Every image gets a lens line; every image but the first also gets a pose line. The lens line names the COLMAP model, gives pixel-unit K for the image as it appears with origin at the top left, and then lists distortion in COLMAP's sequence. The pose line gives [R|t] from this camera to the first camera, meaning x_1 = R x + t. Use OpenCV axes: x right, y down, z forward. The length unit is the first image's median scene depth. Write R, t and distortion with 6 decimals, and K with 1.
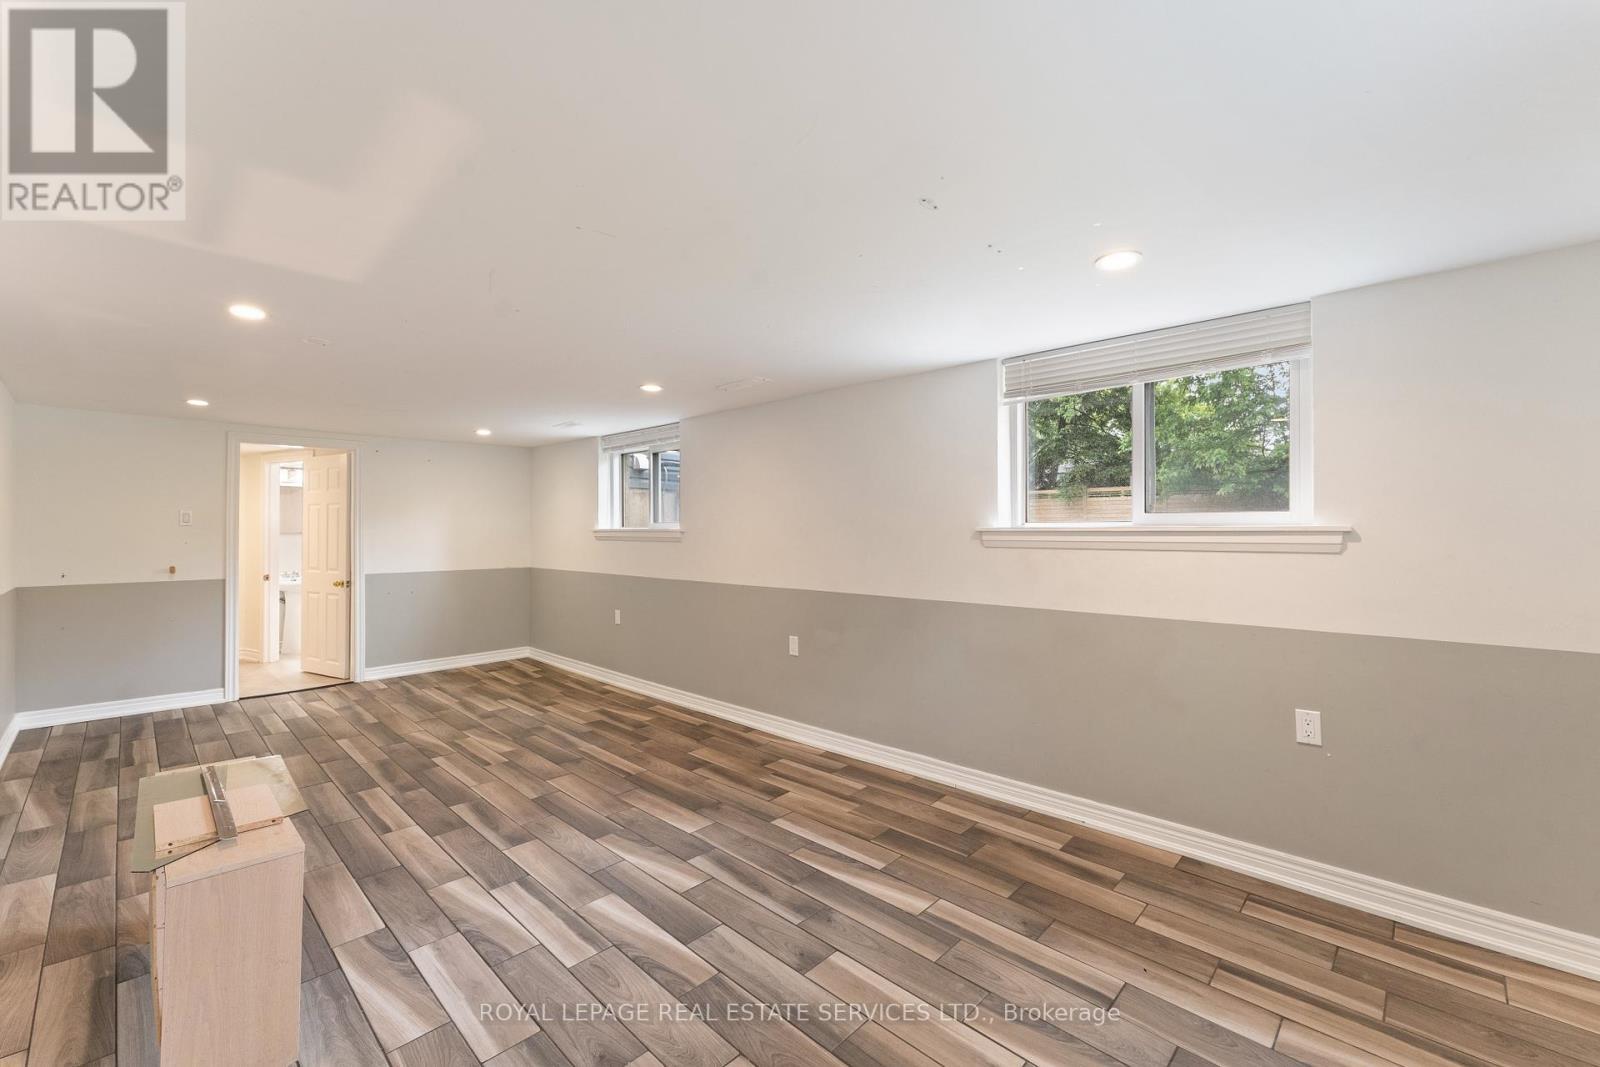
lens RADIAL K [[634.8, 0, 800.0], [0, 634.8, 533.5], [0, 0, 1]] dist [-0.000057, -0.000192]
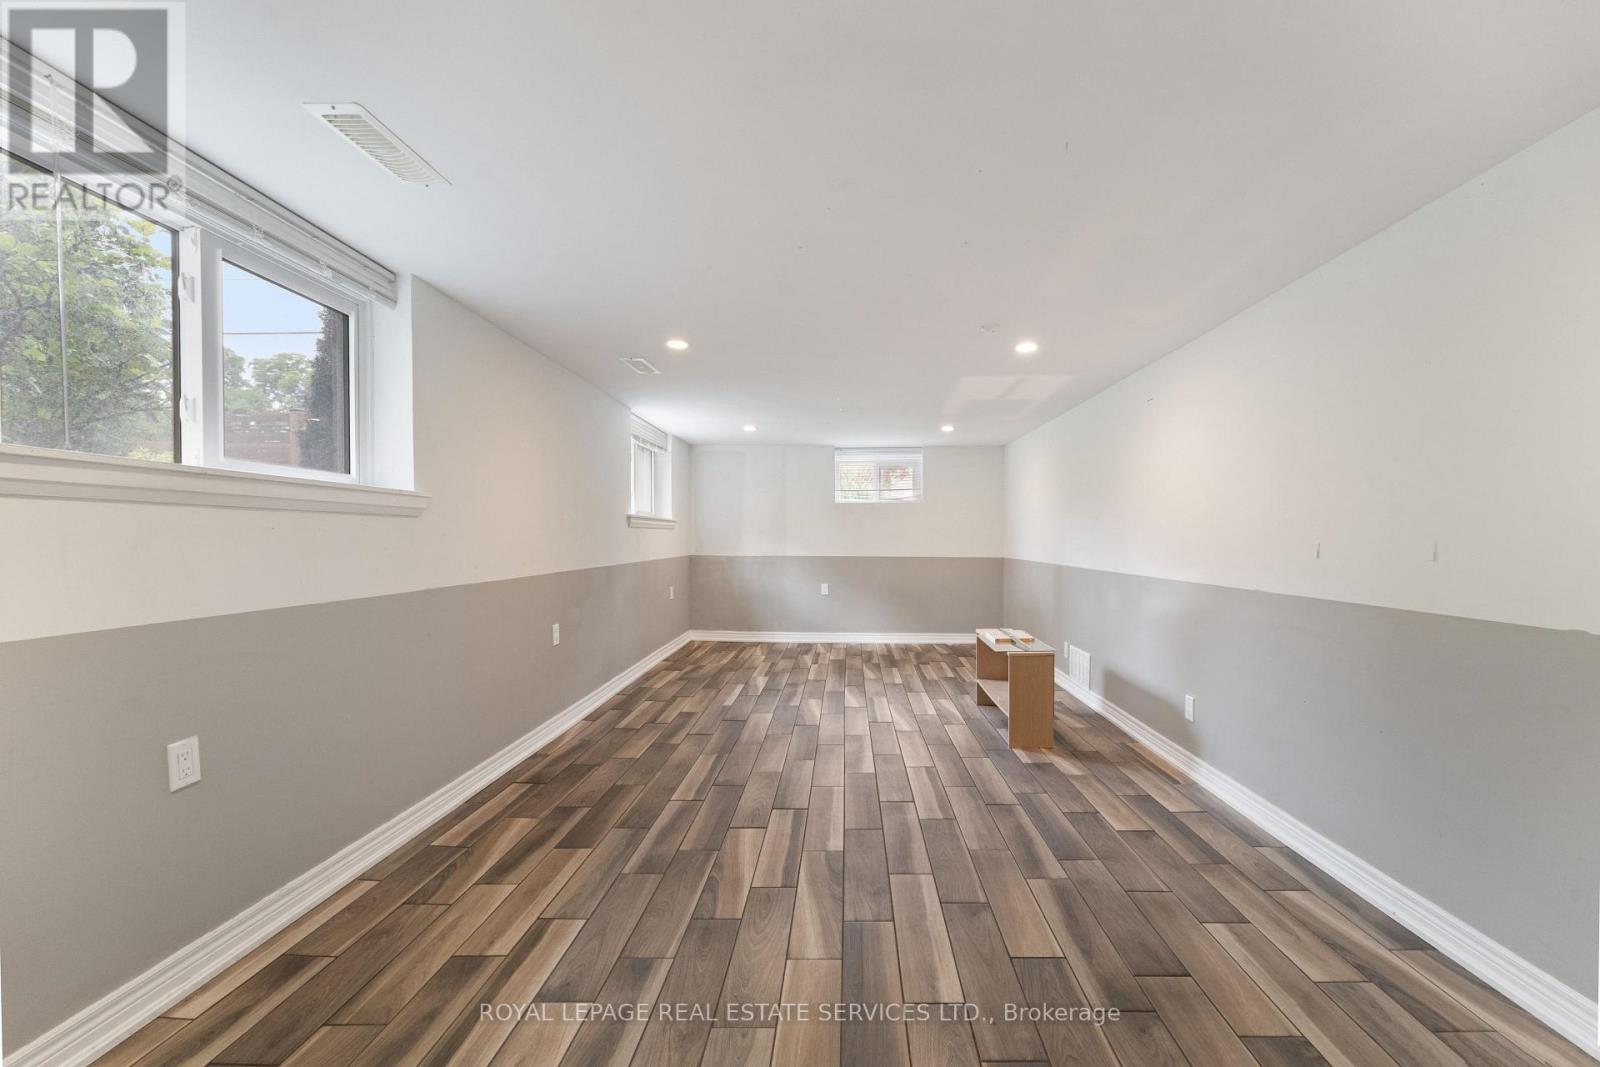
lens RADIAL K [[634.8, 0, 800.0], [0, 634.8, 533.5], [0, 0, 1]] dist [-0.000057, -0.000192]
pose [[-0.630602, -0.000432, 0.776106, -1.077315], [-0.005049, 0.999981, -0.003546, 0.032290], [-0.776090, -0.006155, -0.630592, 1.470235]]
